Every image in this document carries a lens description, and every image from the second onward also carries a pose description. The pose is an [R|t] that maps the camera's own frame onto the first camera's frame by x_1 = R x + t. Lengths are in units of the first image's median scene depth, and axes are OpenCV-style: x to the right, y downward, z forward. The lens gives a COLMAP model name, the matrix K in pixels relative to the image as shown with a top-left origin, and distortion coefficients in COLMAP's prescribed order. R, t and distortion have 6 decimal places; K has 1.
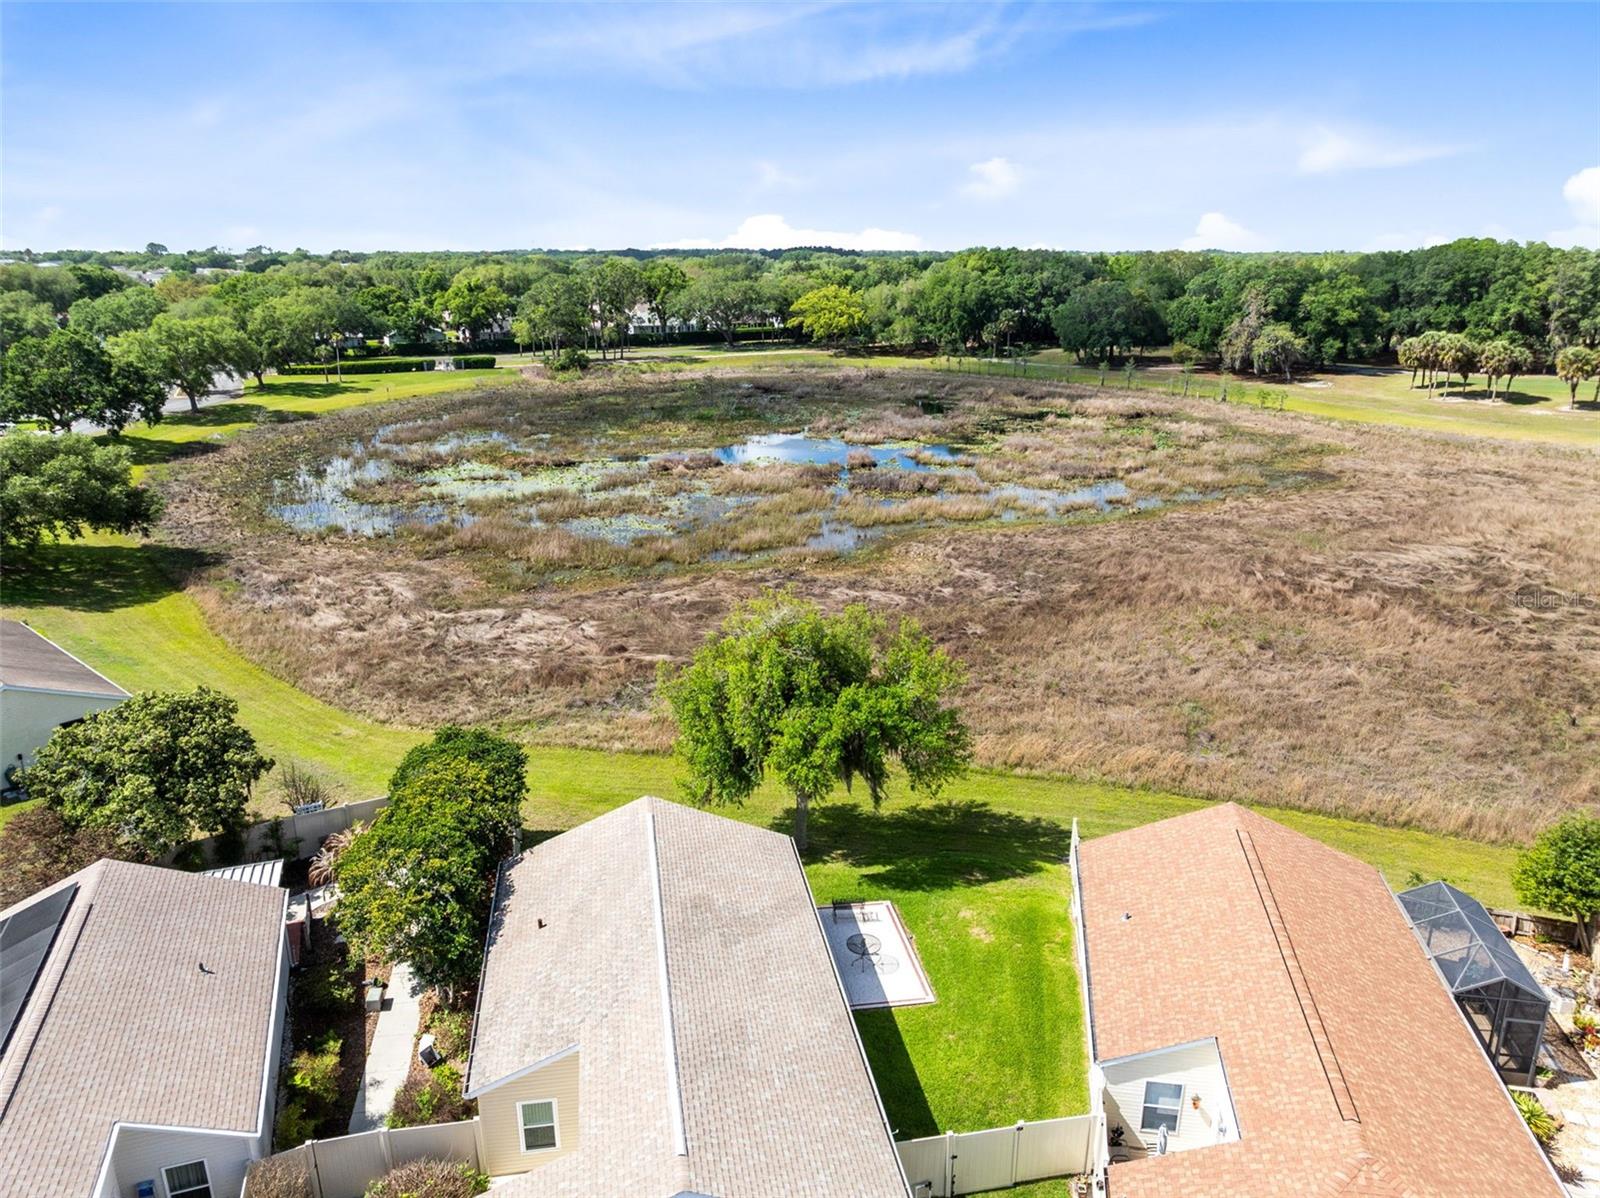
lens RADIAL K [[1141.6, 0, 800.0], [0, 1141.6, 599.0], [0, 0, 1]] dist [-0.036174, 0.000433]
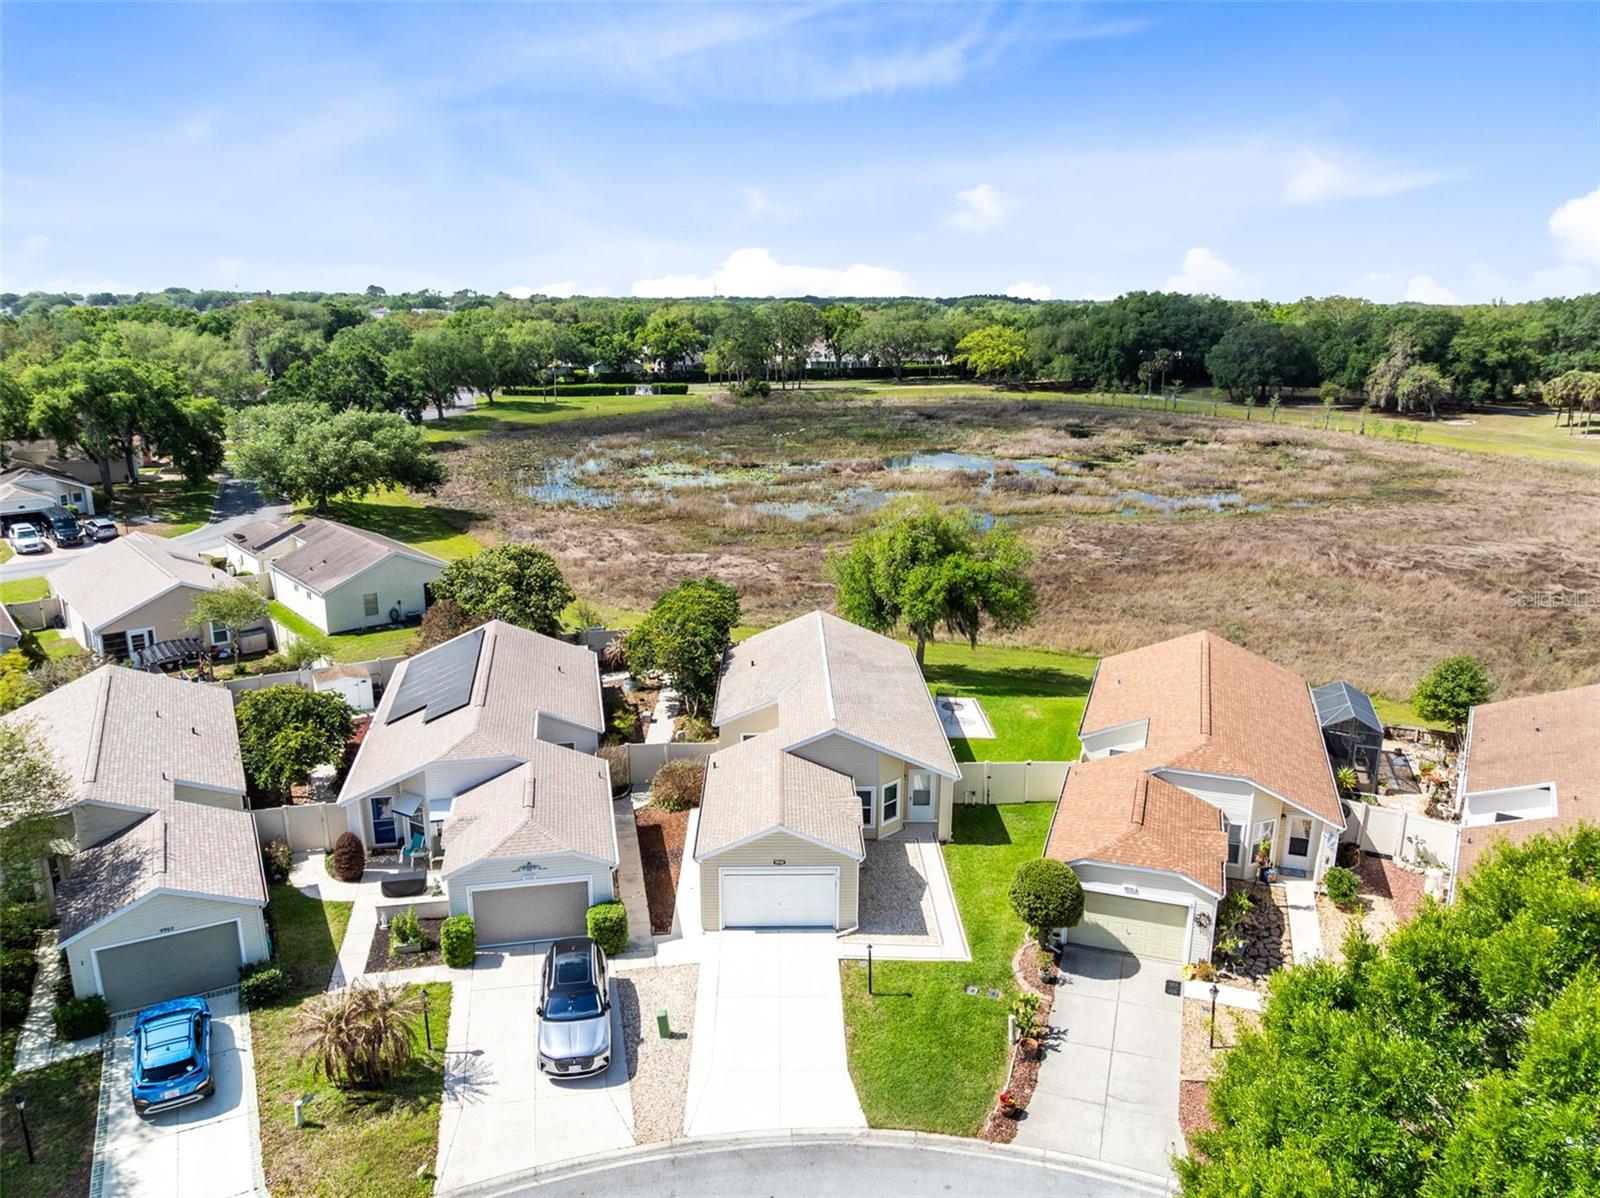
lens RADIAL K [[1141.6, 0, 800.0], [0, 1141.6, 599.0], [0, 0, 1]] dist [-0.036174, 0.000433]
pose [[0.988916, 0.042681, -0.142211, 0.016641], [-0.048265, 0.998184, -0.036047, 0.056951], [0.140414, 0.042511, 0.989180, -0.146519]]
